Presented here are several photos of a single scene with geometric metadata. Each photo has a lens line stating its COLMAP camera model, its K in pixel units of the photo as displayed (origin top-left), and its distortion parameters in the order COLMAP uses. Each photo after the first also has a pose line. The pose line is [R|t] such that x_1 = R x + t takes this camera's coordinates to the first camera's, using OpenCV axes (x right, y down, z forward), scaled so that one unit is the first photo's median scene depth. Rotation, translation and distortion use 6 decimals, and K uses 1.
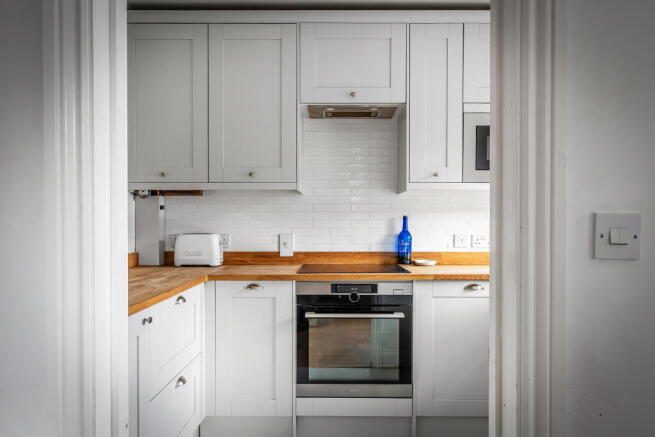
lens RADIAL K [[432.8, 0, 327.5], [0, 432.8, 218.5], [0, 0, 1]] dist [-0.003309, -0.001574]
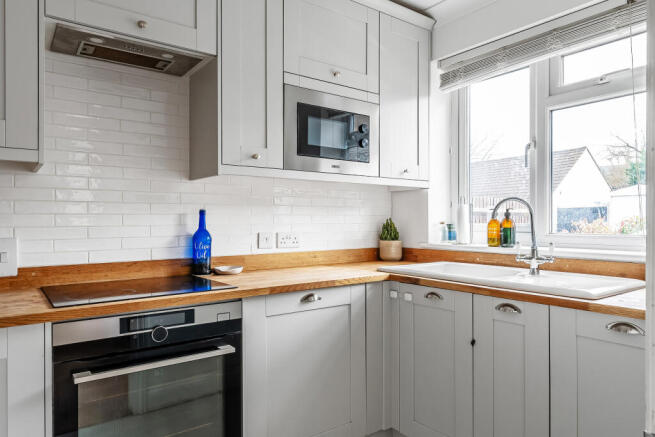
lens RADIAL K [[432.8, 0, 327.5], [0, 432.8, 218.5], [0, 0, 1]] dist [-0.003309, -0.001574]
pose [[0.795129, -0.001939, 0.606437, -0.106417], [-0.002564, 0.999975, 0.006559, 0.003805], [-0.606435, -0.006770, 0.795105, 0.279913]]
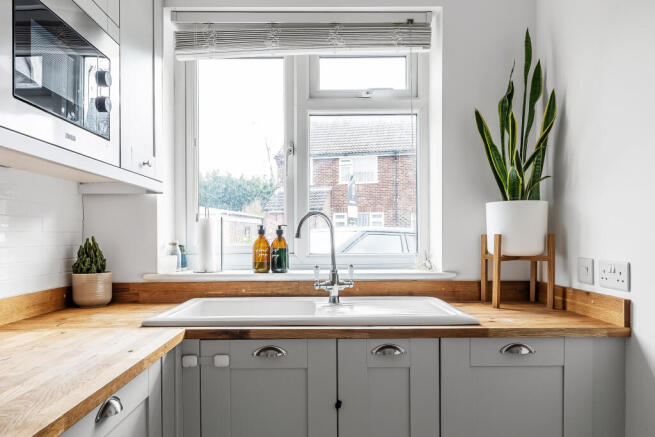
lens RADIAL K [[473.7, 0, 327.3], [0, 473.7, 236.3], [0, 0, 1]] dist [0.007252, 0.001439]
pose [[-0.018527, -0.001730, 0.999827, -0.065967], [-0.005074, 0.999986, 0.001636, 0.005578], [-0.999815, -0.005043, -0.018536, 0.674778]]
